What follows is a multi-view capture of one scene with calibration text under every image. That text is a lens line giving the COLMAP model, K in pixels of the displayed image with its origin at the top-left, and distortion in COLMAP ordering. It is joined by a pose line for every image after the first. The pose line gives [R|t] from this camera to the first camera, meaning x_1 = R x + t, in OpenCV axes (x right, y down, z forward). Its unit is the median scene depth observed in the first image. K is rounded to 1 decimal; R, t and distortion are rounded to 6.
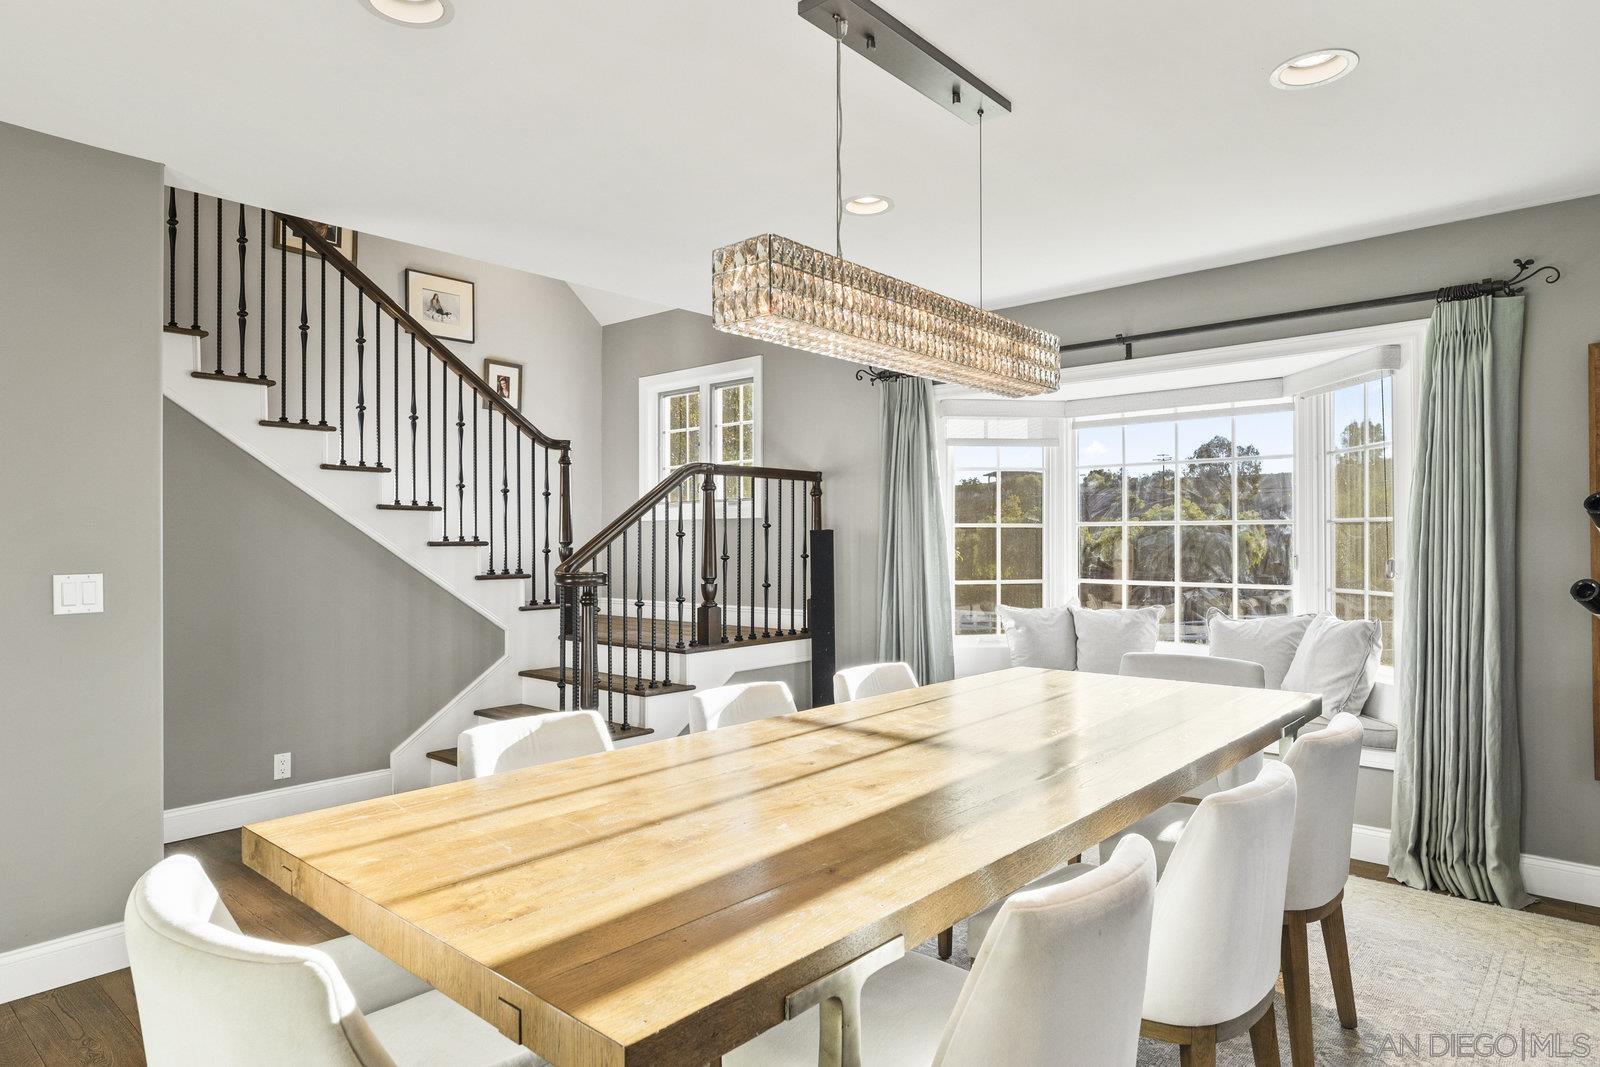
lens RADIAL K [[921.7, 0, 800.0], [0, 921.7, 533.5], [0, 0, 1]] dist [0.001176, 0.000113]
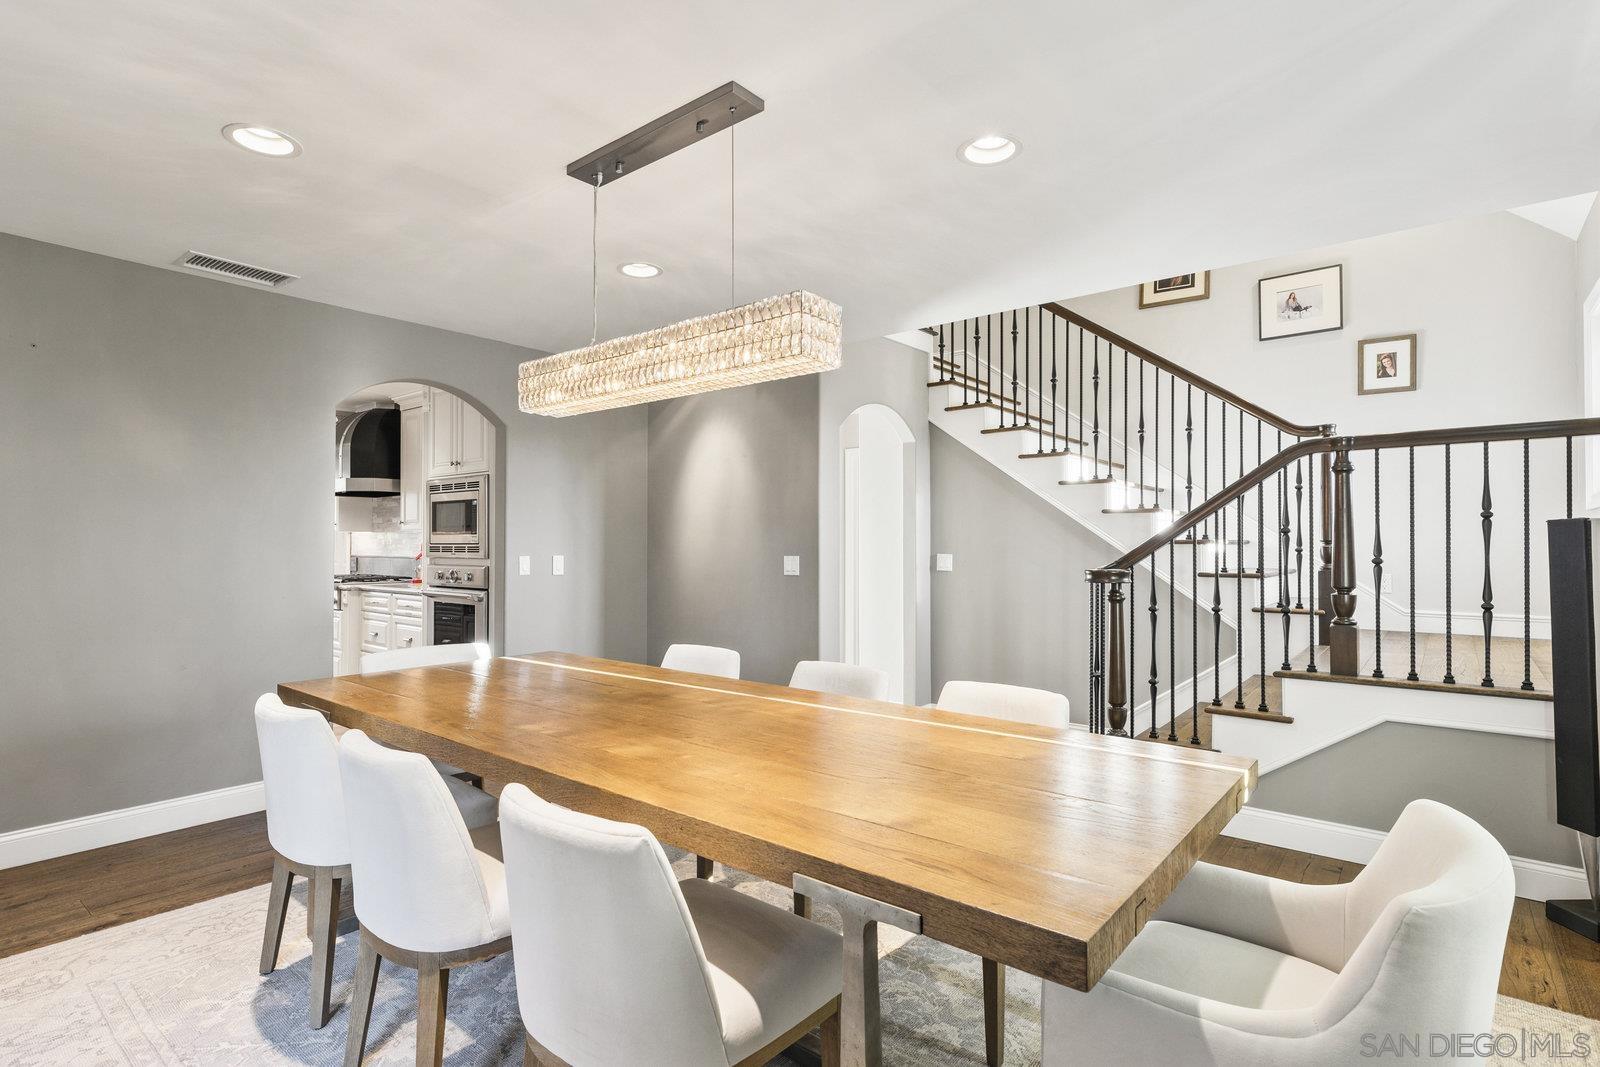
lens RADIAL K [[801.6, 0, 800.0], [0, 801.6, 533.5], [0, 0, 1]] dist [-0.000299, -0.000119]
pose [[0.030518, -0.007713, -0.999504, 0.523827], [0.007865, 0.999941, -0.007476, 0.004405], [0.999503, -0.007633, 0.030577, 0.502088]]
